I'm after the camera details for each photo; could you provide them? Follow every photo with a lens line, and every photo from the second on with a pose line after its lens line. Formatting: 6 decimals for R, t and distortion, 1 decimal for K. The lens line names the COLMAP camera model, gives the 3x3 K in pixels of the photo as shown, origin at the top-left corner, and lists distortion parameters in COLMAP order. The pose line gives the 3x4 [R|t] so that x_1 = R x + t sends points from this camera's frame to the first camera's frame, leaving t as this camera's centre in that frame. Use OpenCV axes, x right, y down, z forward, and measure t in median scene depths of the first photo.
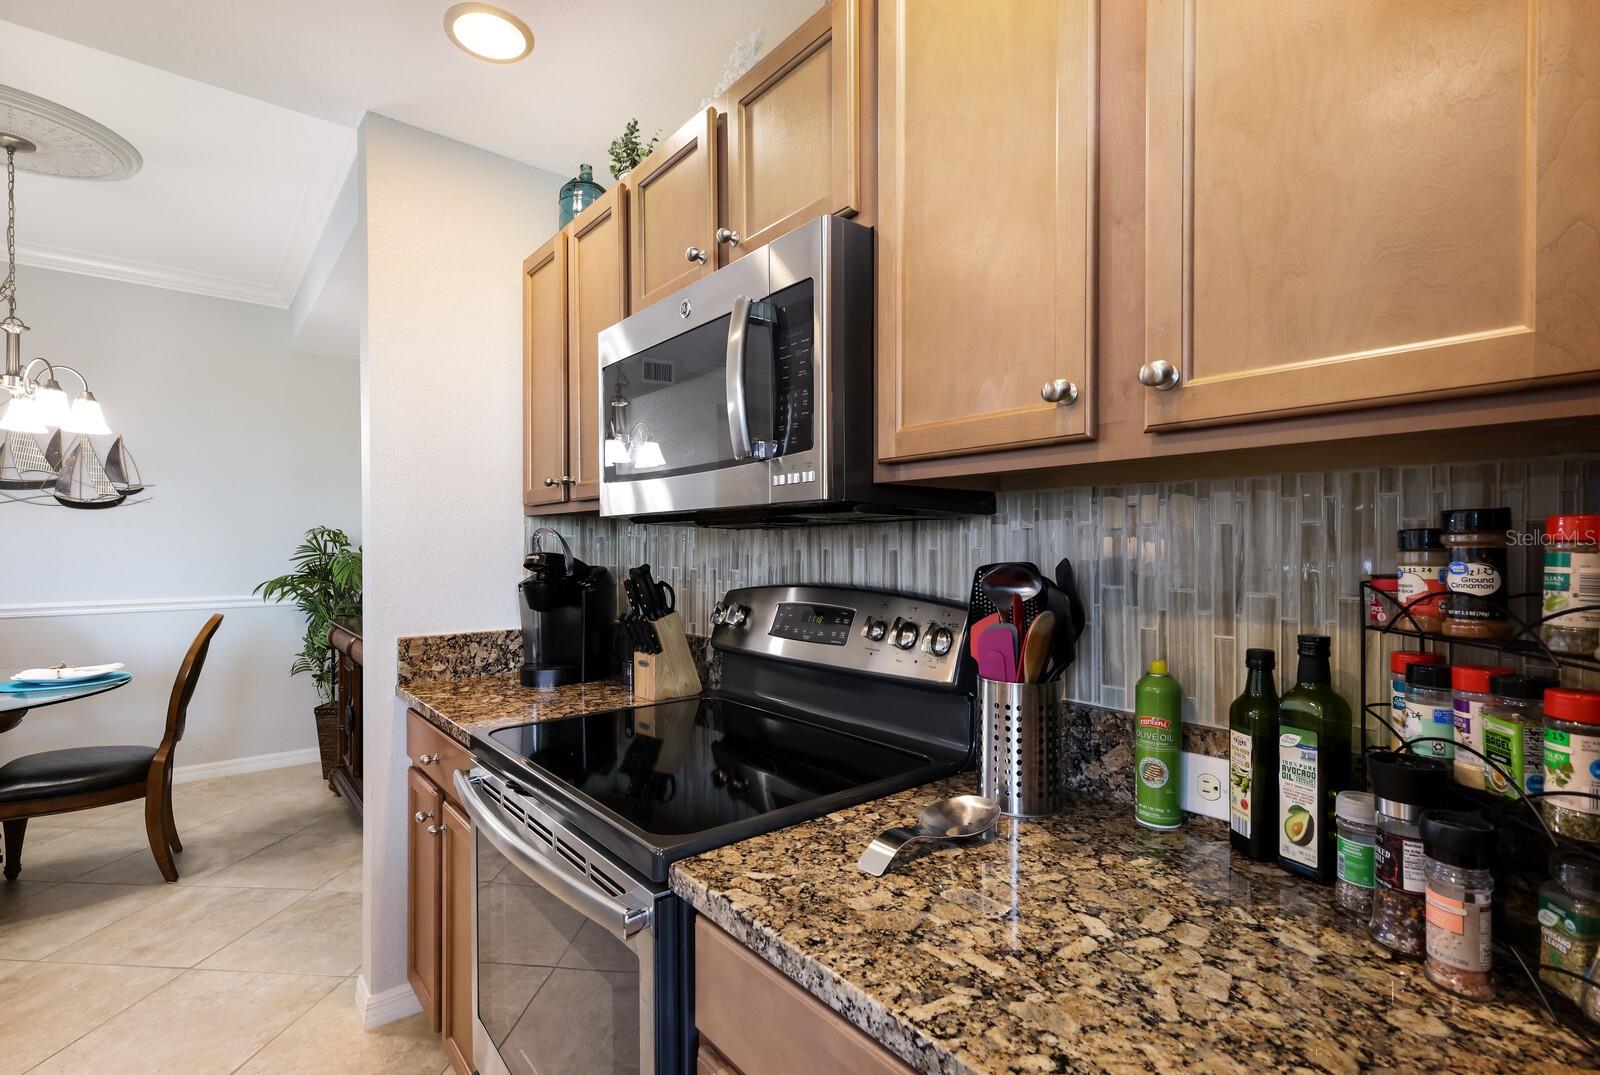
lens RADIAL K [[744.4, 0, 804.4], [0, 744.4, 547.0], [0, 0, 1]] dist [0.010575, -0.000132]
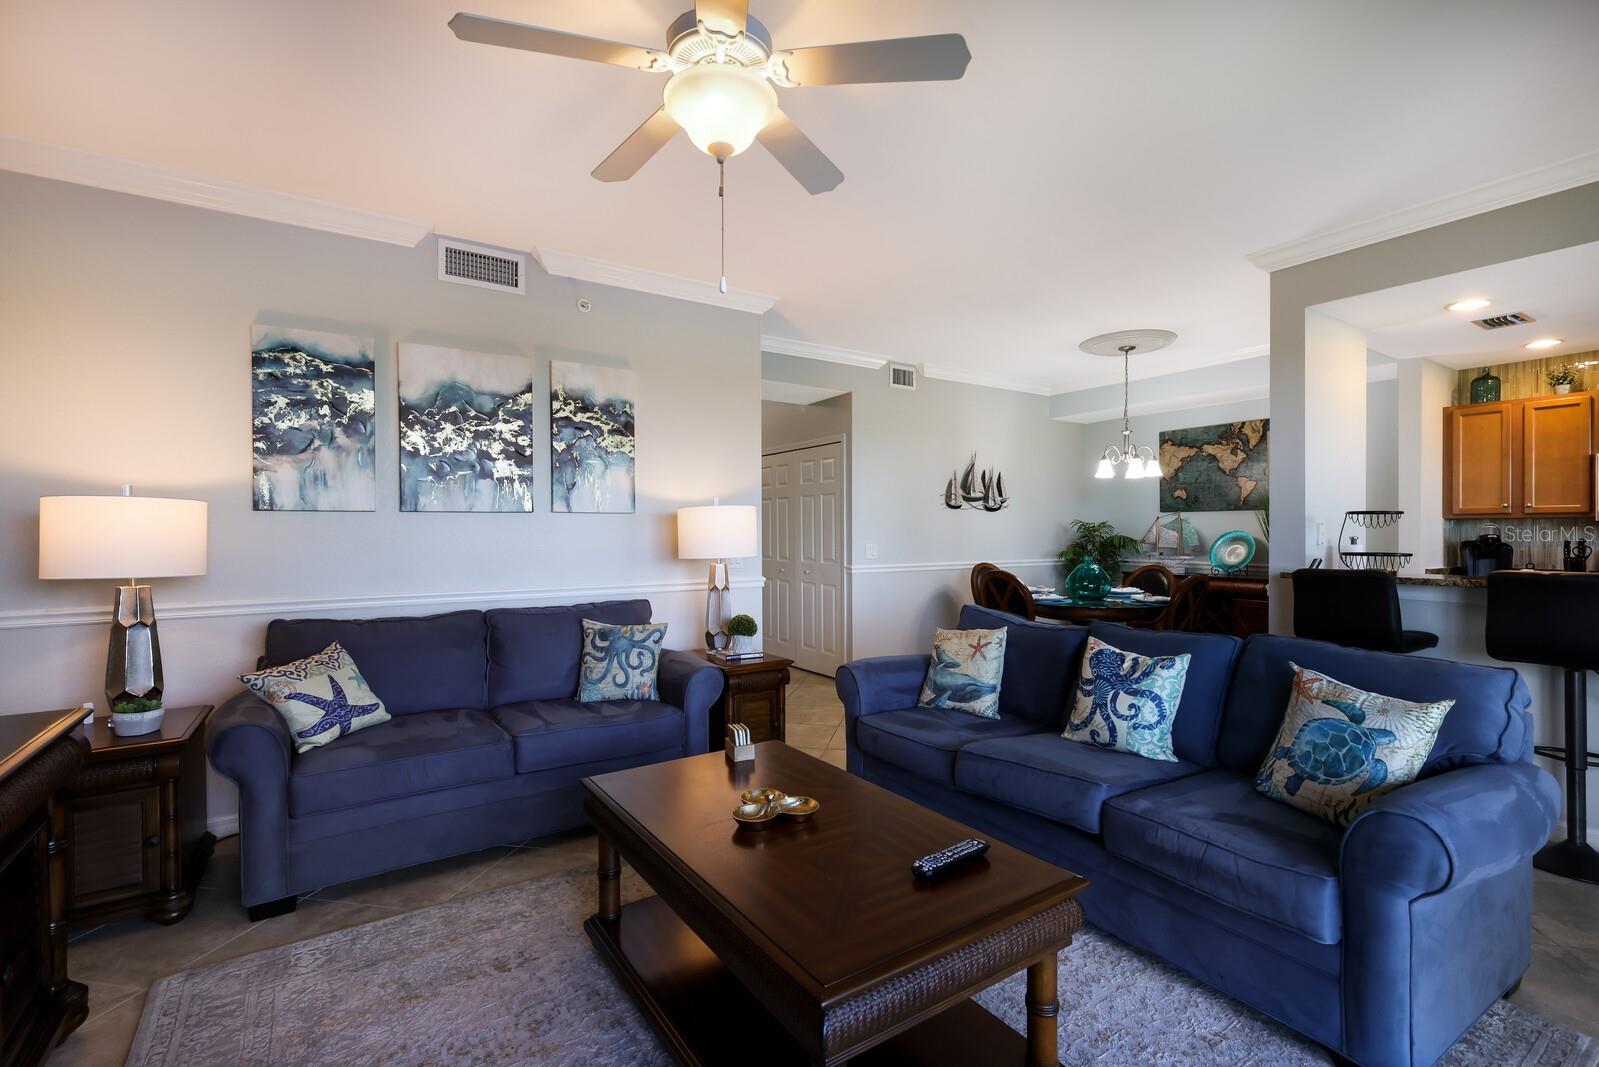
lens RADIAL K [[722.3, 0, 799.5], [0, 722.3, 533.5], [0, 0, 1]] dist [0.012993, 0.000227]
pose [[0.994415, 0.002591, -0.105504, -2.847508], [-0.002791, 0.999995, -0.001749, 0.020391], [0.105499, 0.002034, 0.994417, -1.946565]]
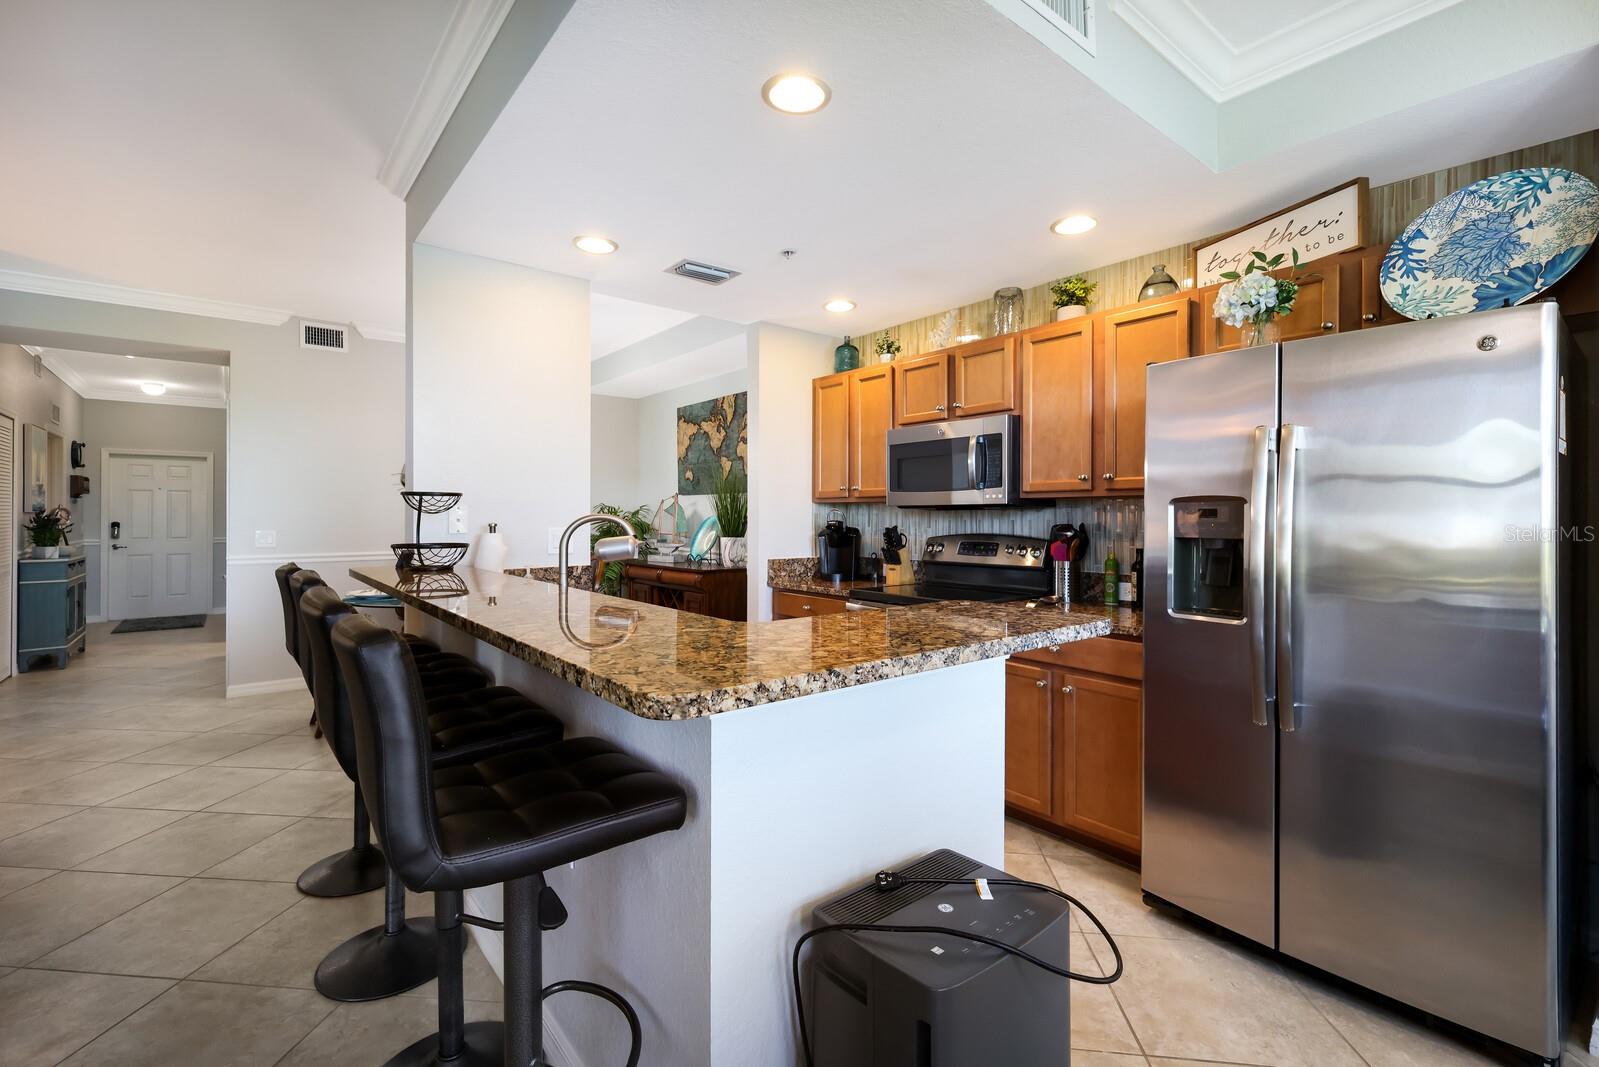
lens RADIAL K [[712.6, 0, 793.6], [0, 712.6, 510.8], [0, 0, 1]] dist [0.003917, 0.000438]
pose [[0.999676, 0.006072, -0.024702, -0.505699], [-0.006348, 0.999918, -0.011105, 0.003778], [0.024633, 0.011258, 0.999633, -1.296083]]
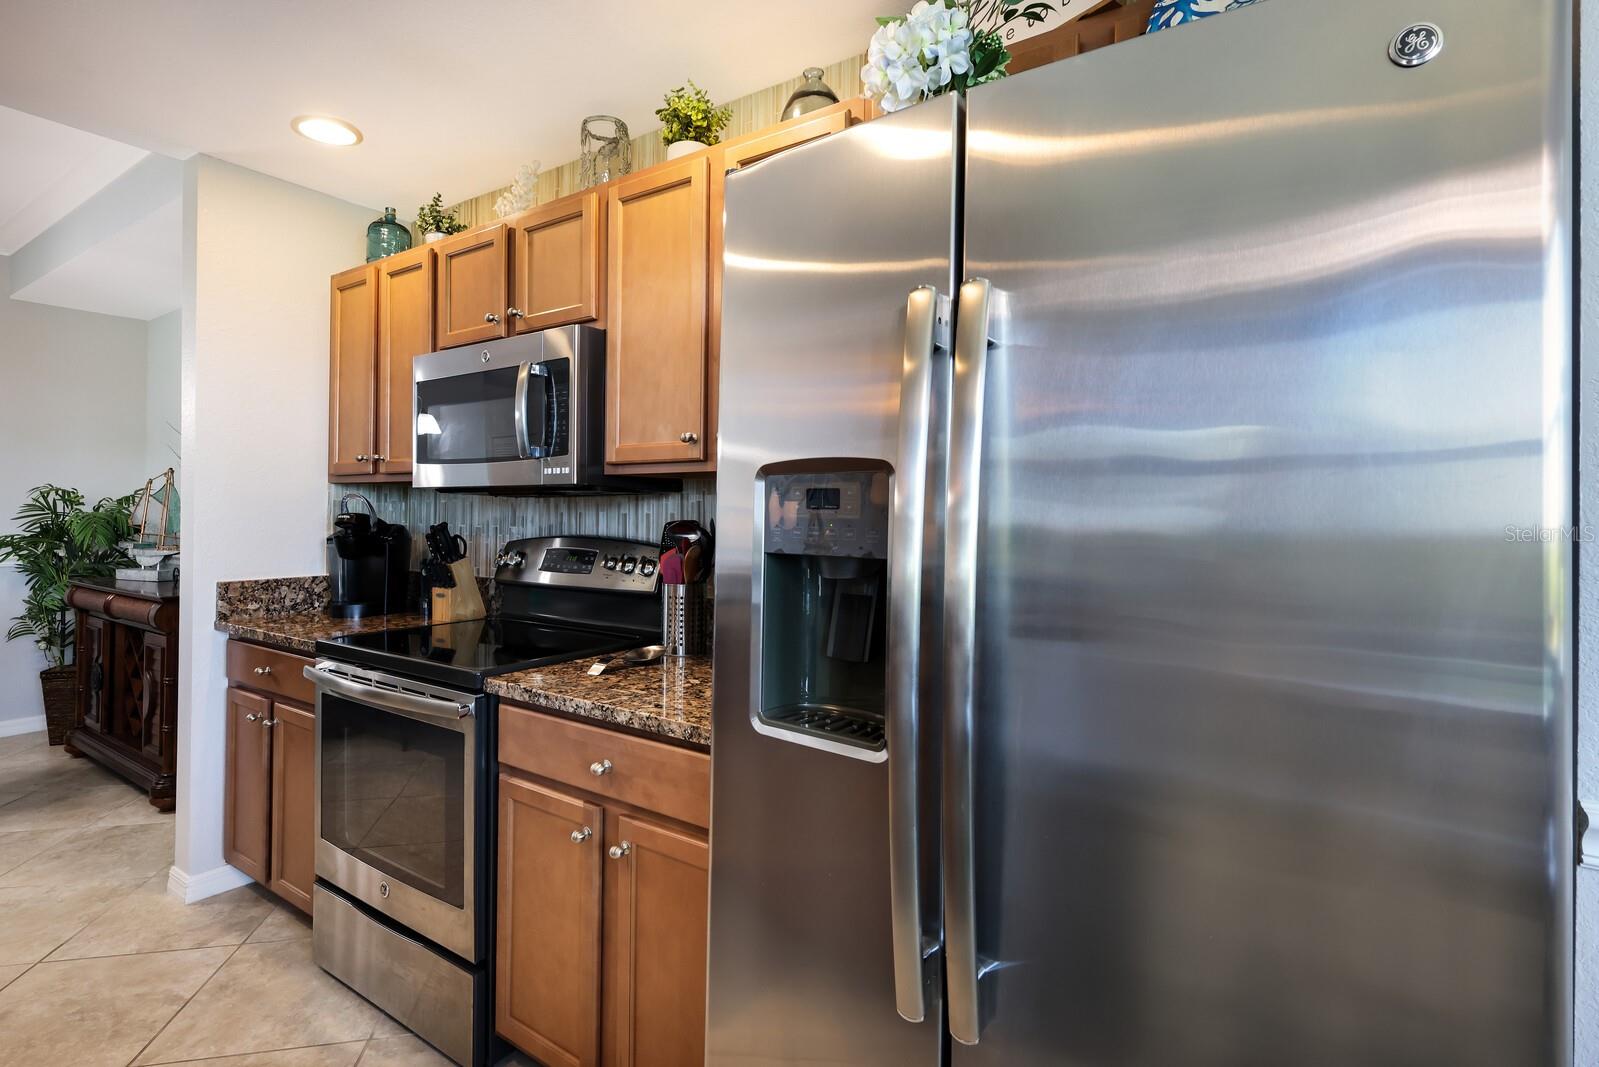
lens RADIAL K [[766.2, 0, 801.0], [0, 766.2, 503.8], [0, 0, 1]] dist [0.000518, -0.000088]
pose [[0.959213, 0.011483, 0.282452, 0.018451], [-0.008573, 0.999897, -0.011537, 0.000063], [-0.282555, 0.008646, 0.959212, -0.568804]]
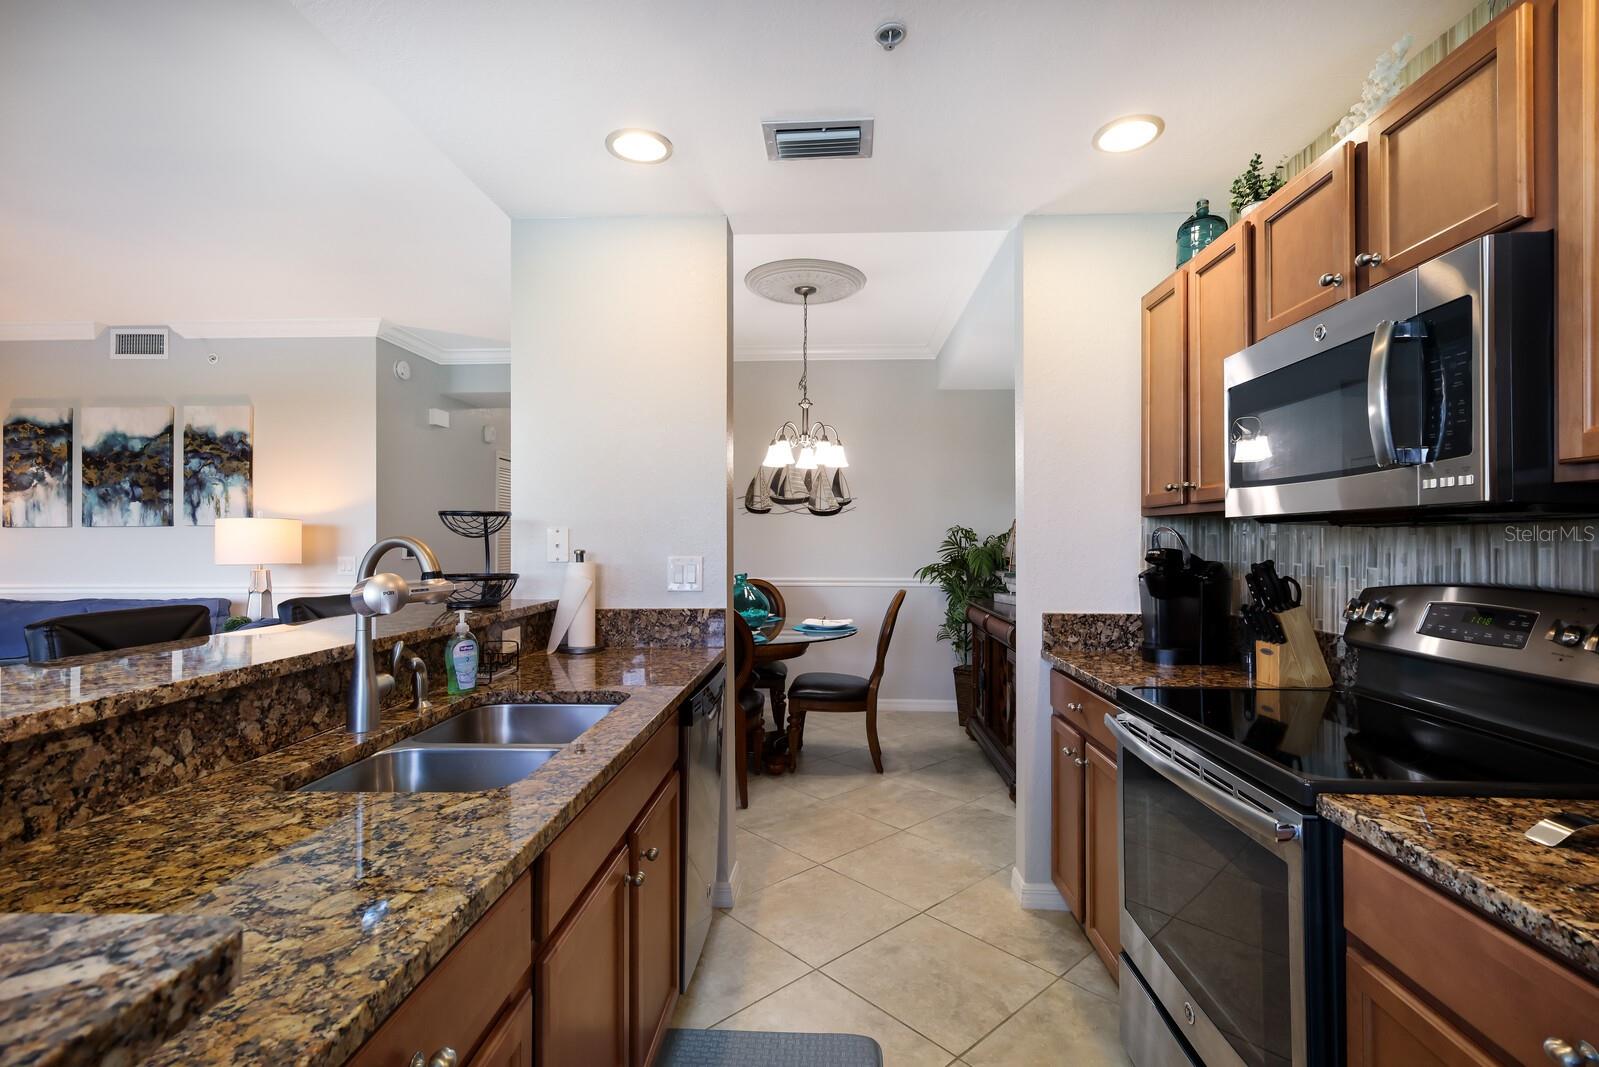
lens RADIAL K [[742.1, 0, 799.5], [0, 742.1, 533.5], [0, 0, 1]] dist [0.008456, 0.000016]
pose [[0.739267, -0.002716, -0.673407, 0.013037], [-0.005640, 0.999932, -0.010225, -0.000740], [0.673389, 0.011357, 0.739201, -0.284582]]
